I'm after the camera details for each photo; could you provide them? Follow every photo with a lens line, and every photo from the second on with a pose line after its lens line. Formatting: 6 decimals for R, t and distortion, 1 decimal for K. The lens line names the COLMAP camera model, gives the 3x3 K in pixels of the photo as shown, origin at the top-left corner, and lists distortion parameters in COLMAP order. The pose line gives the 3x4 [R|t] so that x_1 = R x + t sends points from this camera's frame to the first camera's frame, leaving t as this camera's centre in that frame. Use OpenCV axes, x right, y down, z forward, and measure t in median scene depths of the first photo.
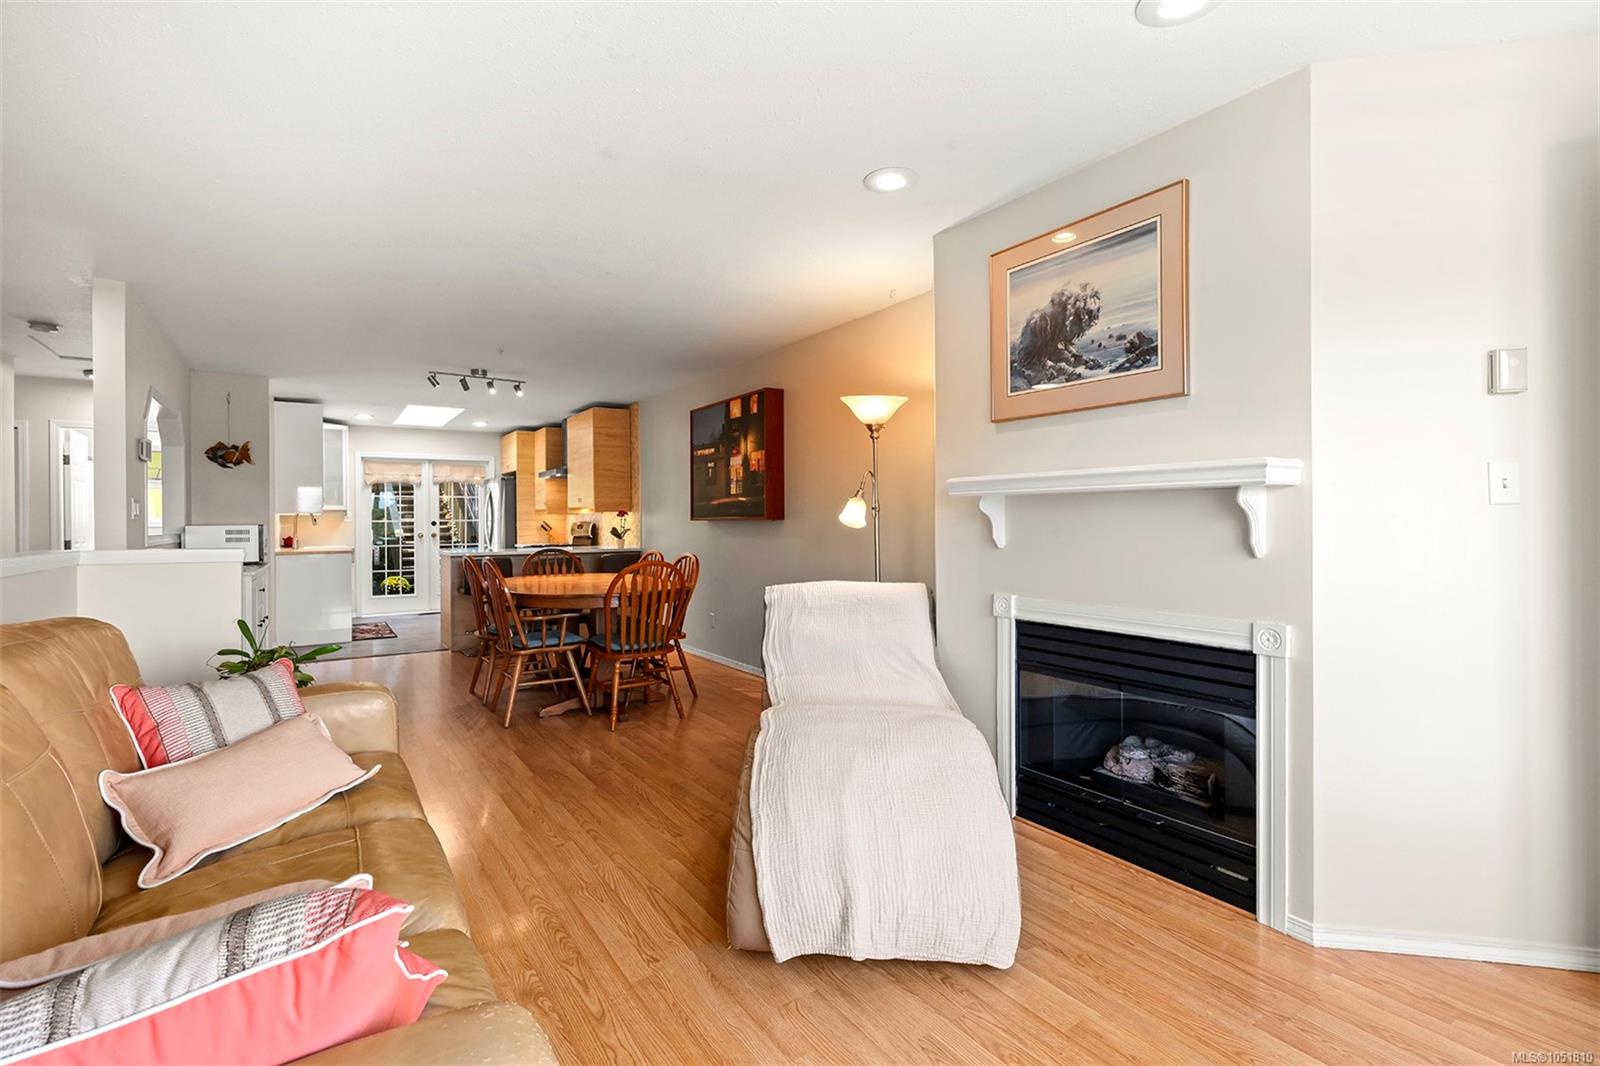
lens RADIAL K [[730.6, 0, 807.6], [0, 730.6, 517.5], [0, 0, 1]] dist [-0.000302, -0.000003]
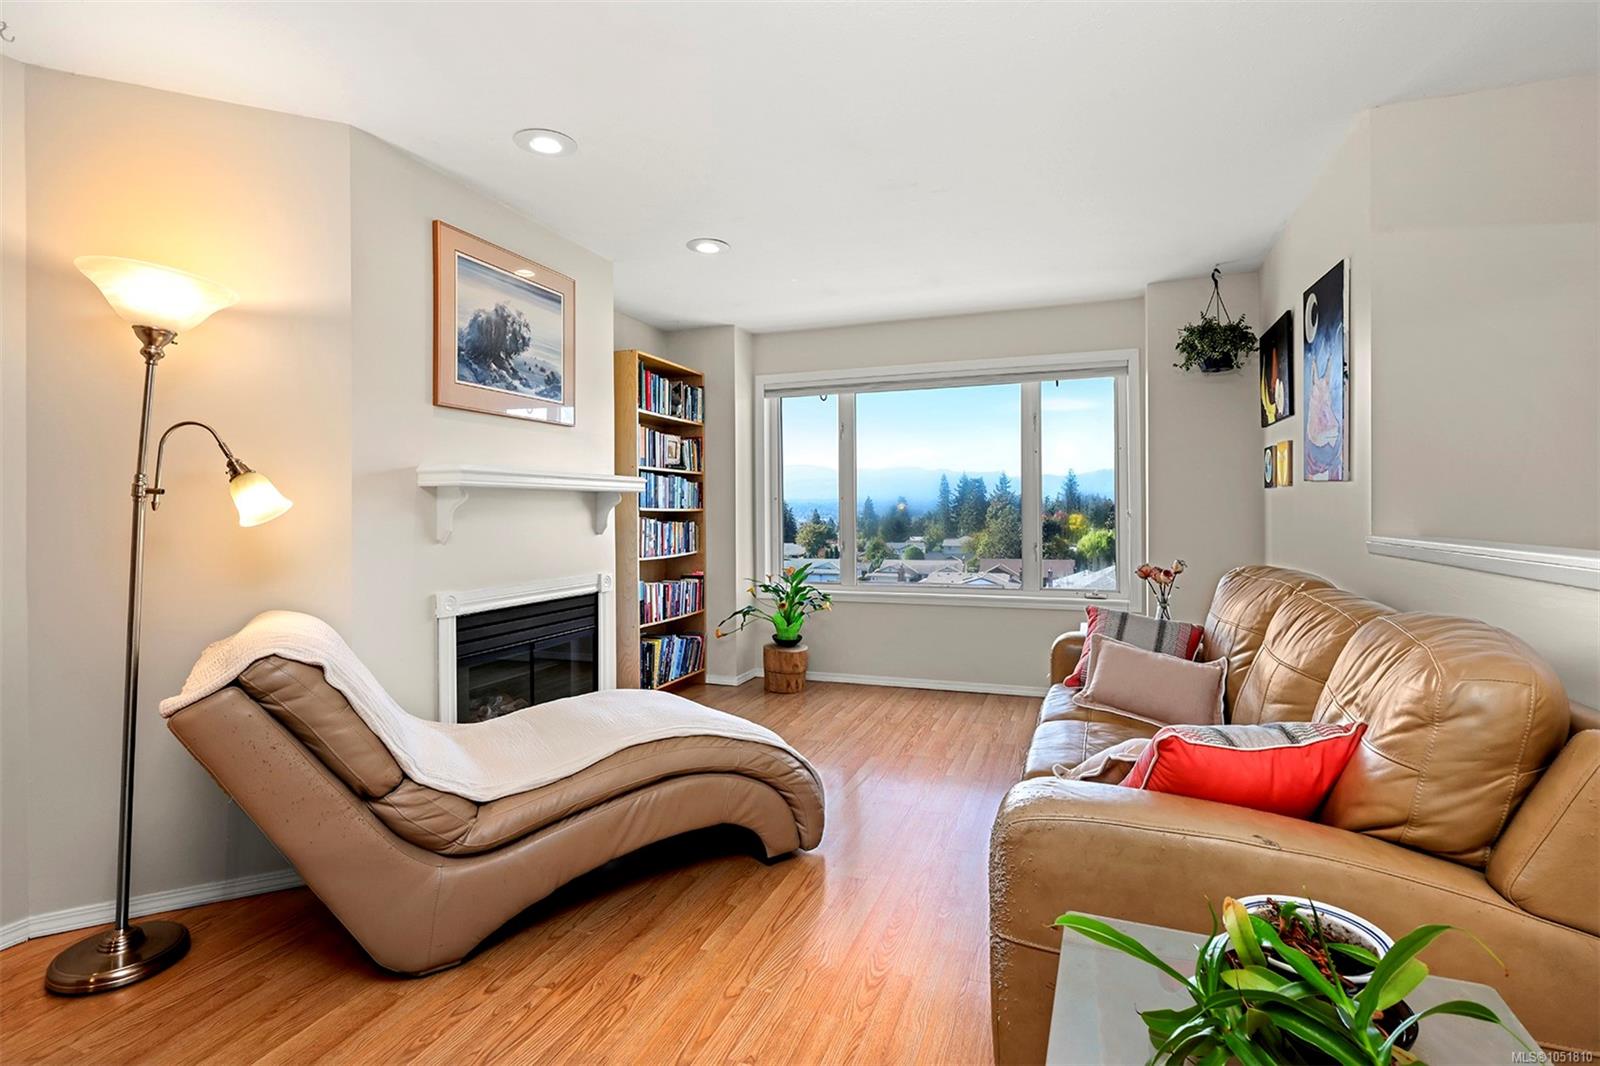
lens RADIAL K [[776.2, 0, 781.1], [0, 776.2, 505.8], [0, 0, 1]] dist [0.001114, 0.000148]
pose [[-0.559295, 0.013050, 0.828866, -0.803184], [0.005847, 0.999913, -0.011798, 0.009239], [-0.828948, -0.001752, -0.559322, 1.219019]]
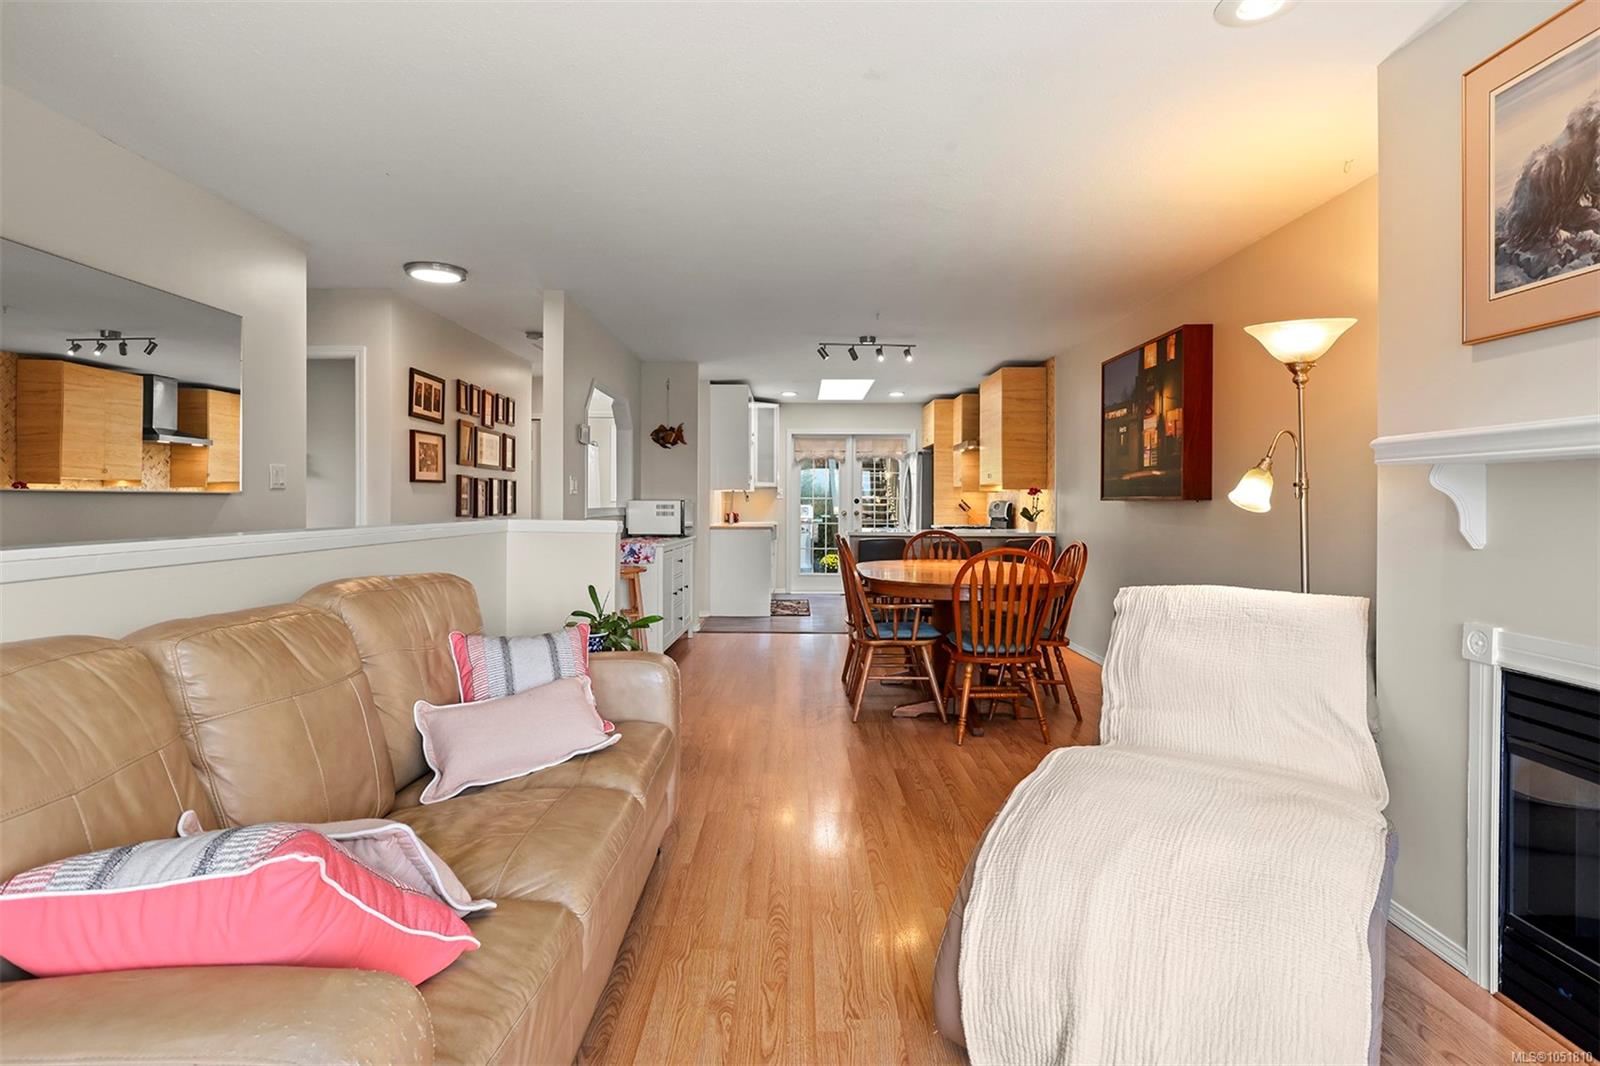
lens RADIAL K [[855.2, 0, 809.0], [0, 855.2, 498.3], [0, 0, 1]] dist [0.001723, -0.002294]
pose [[0.835176, 0.008667, -0.549914, 0.194222], [-0.007484, 0.999962, 0.004394, 0.000338], [0.549932, 0.000446, 0.835210, 0.094686]]
